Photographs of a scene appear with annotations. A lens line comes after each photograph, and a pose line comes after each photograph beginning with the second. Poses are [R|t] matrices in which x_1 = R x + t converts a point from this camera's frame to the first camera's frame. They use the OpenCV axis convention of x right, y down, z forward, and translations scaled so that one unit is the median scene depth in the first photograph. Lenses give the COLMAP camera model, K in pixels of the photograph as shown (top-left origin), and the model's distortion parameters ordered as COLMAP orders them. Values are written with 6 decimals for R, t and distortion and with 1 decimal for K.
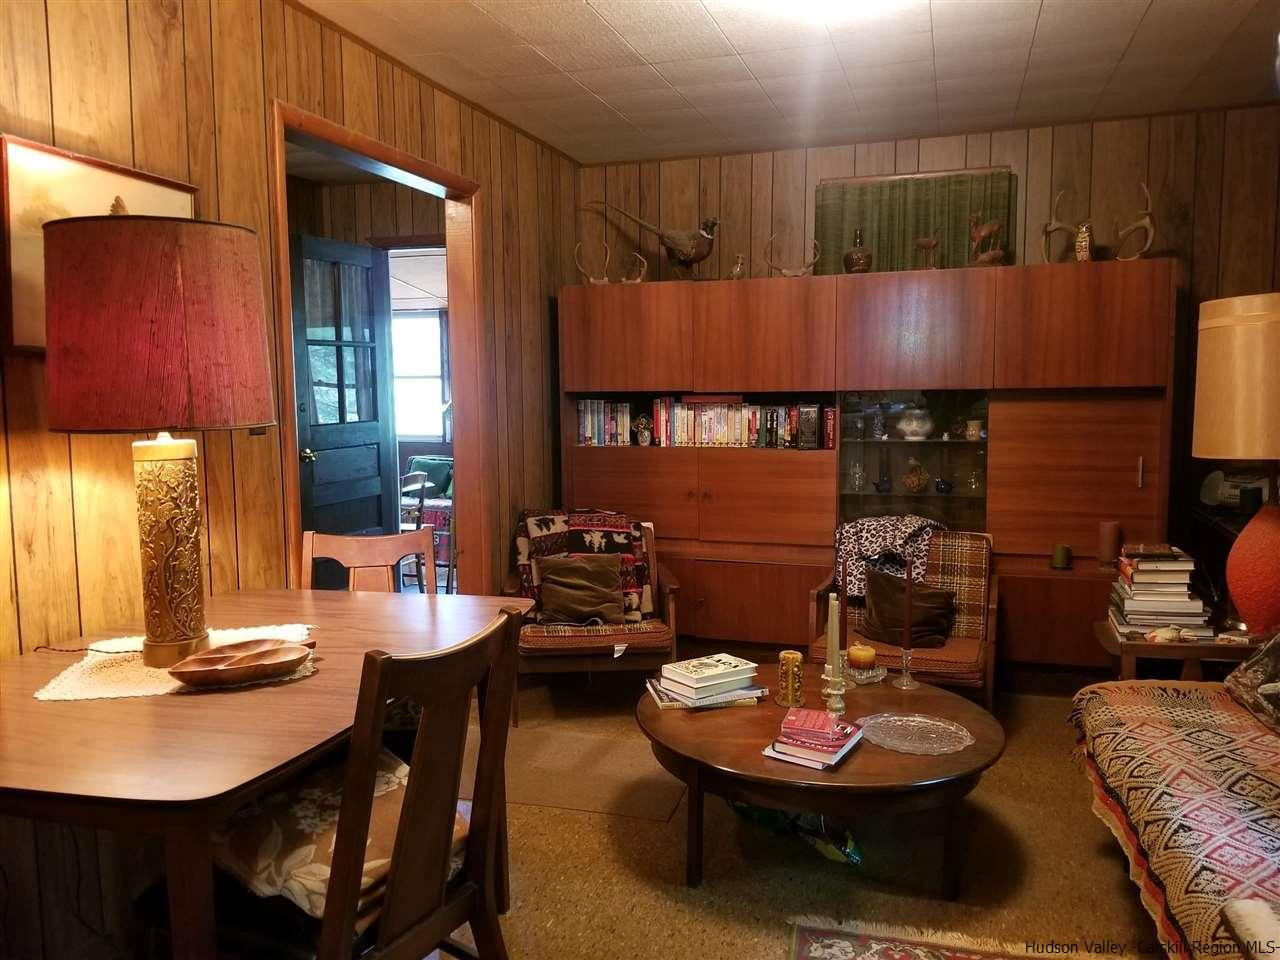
lens RADIAL K [[1049.5, 0, 617.6], [0, 1049.5, 484.4], [0, 0, 1]] dist [0.073866, -0.126817]
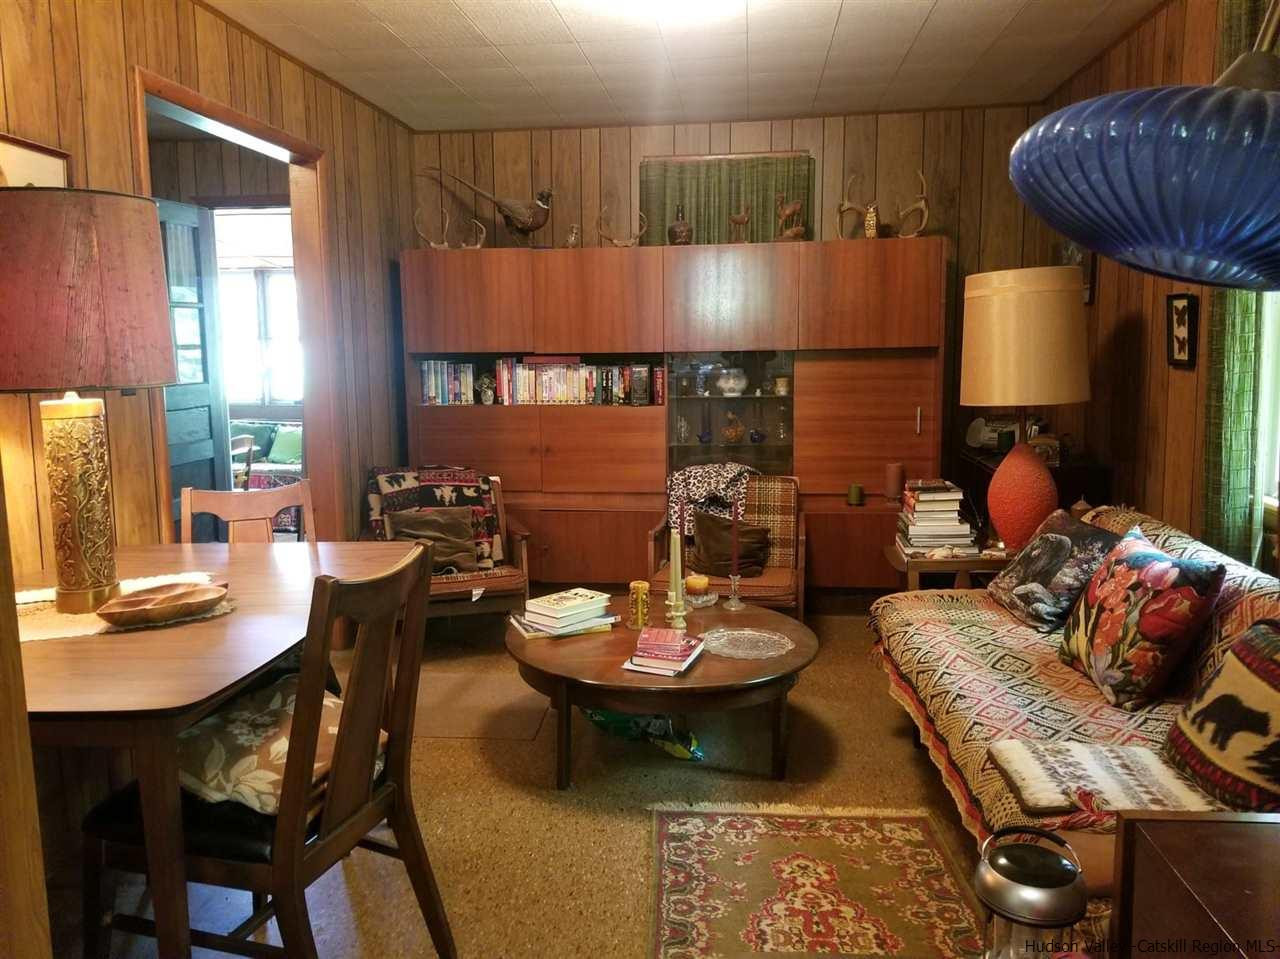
lens RADIAL K [[1044.2, 0, 640.0], [0, 1044.2, 479.5], [0, 0, 1]] dist [0.117773, -0.166473]
pose [[0.979012, -0.029360, 0.201679, -0.053374], [0.023026, 0.999167, 0.033680, 0.009189], [-0.202500, -0.028329, 0.978872, -0.092733]]
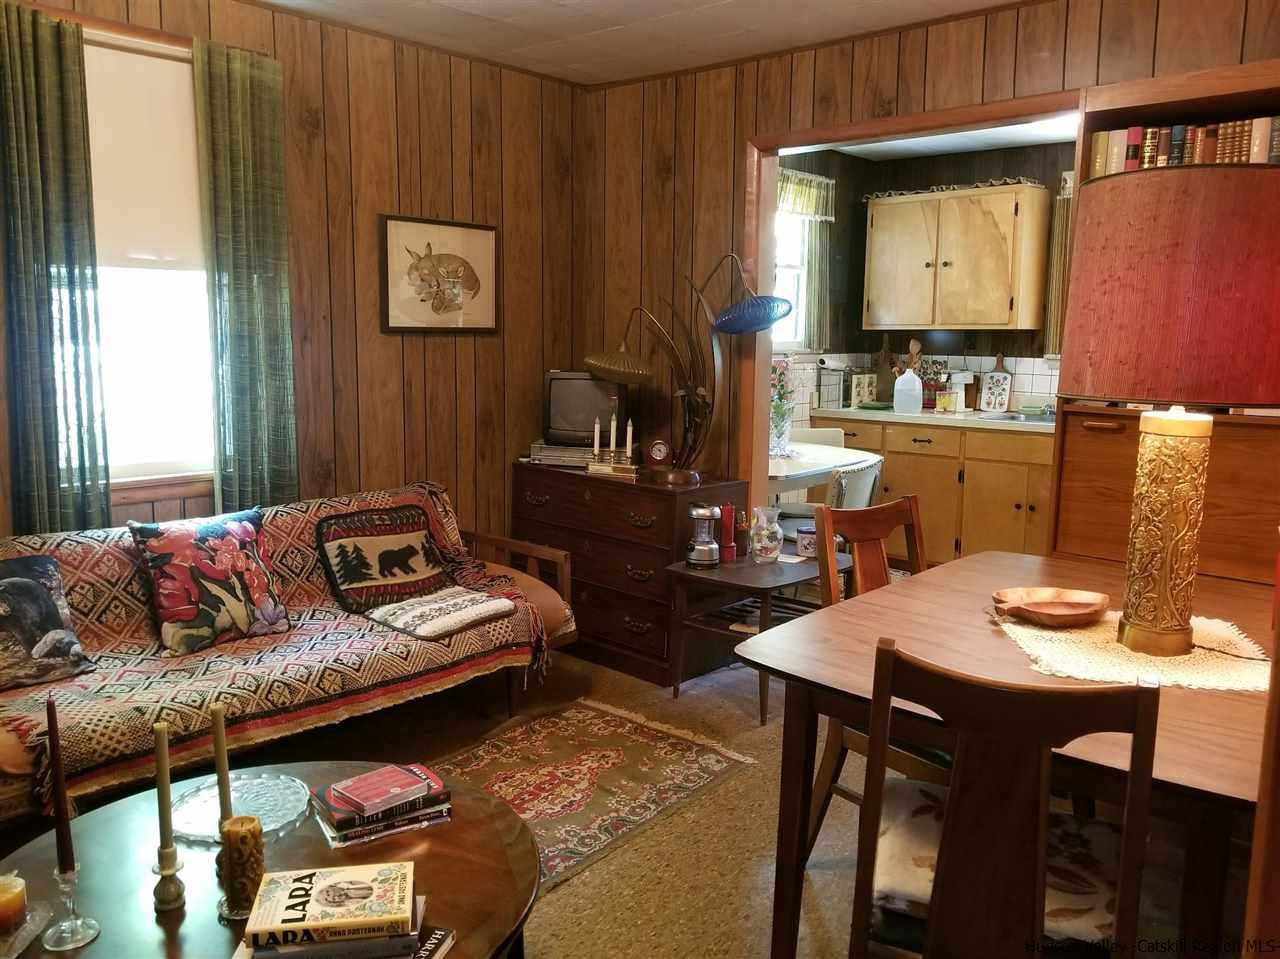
lens RADIAL K [[1049.5, 0, 617.6], [0, 1049.5, 483.9], [0, 0, 1]] dist [0.073866, -0.126817]
pose [[-0.913468, -0.054510, 0.403242, -0.225768], [0.041871, 0.973135, 0.226397, -0.130297], [-0.404750, 0.223690, -0.886645, 1.277060]]
